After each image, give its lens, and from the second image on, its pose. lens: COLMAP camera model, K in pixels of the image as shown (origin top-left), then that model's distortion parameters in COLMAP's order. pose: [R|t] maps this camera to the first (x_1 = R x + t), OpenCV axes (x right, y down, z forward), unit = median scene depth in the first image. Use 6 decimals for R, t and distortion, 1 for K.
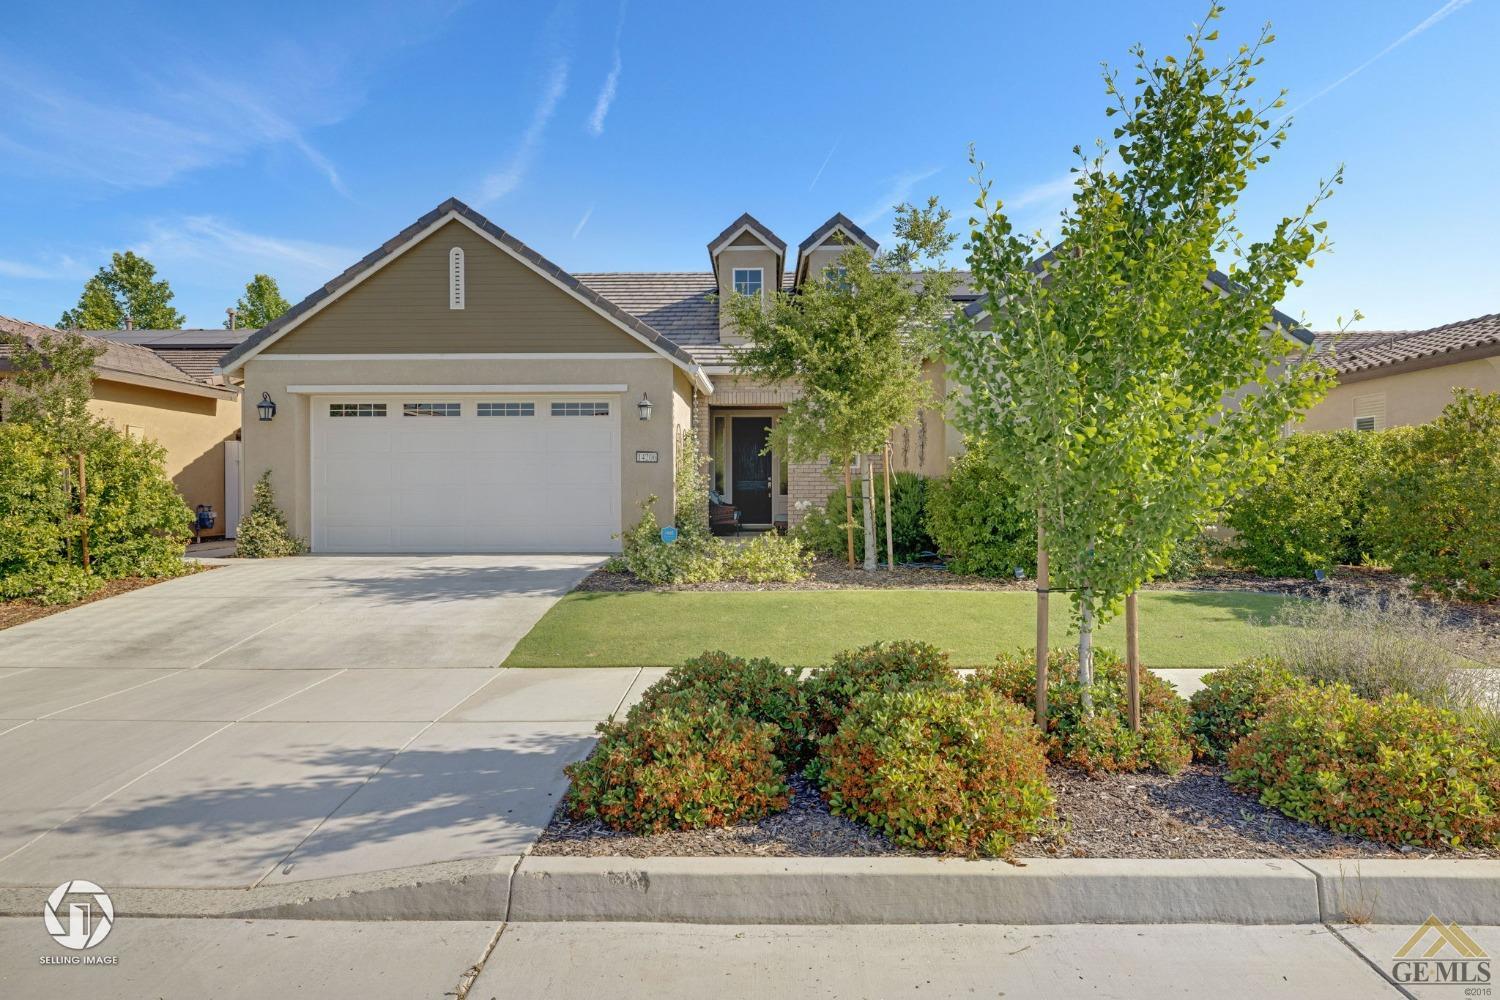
lens RADIAL K [[848.9, 0, 745.2], [0, 848.9, 478.6], [0, 0, 1]] dist [0.004835, 0.002141]
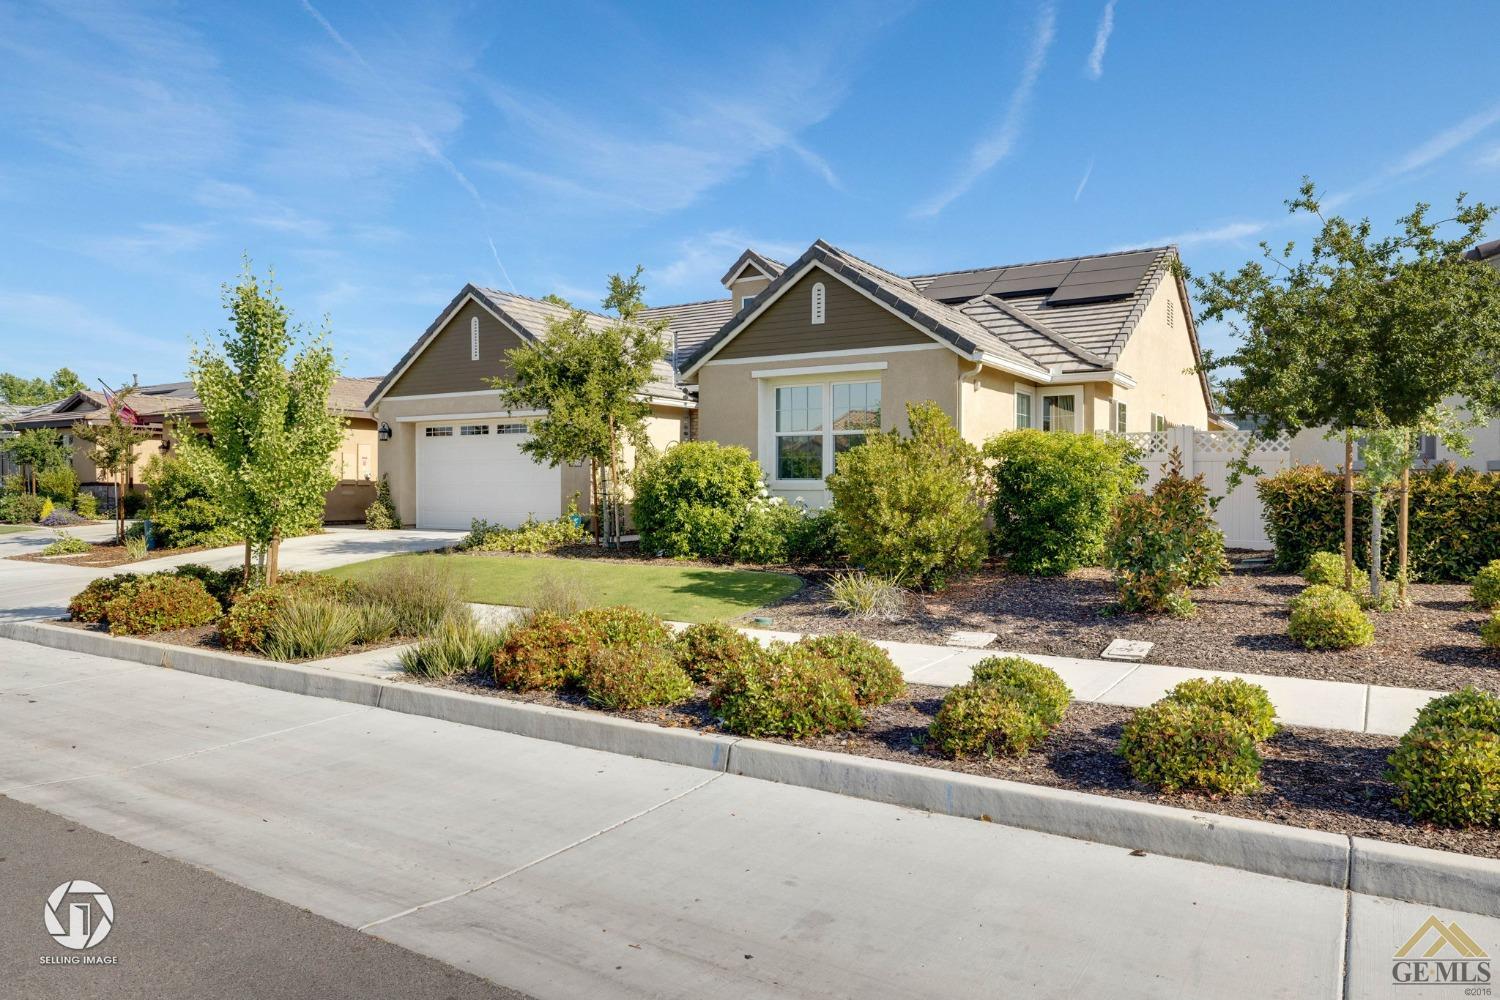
lens RADIAL K [[1037.7, 0, 750.0], [0, 1037.7, 500.0], [0, 0, 1]] dist [-0.060207, 0.028723]
pose [[0.843648, 0.014075, -0.536712, 0.947952], [-0.012387, 0.999900, 0.006750, 0.017525], [0.536753, 0.000954, 0.843739, -0.206275]]
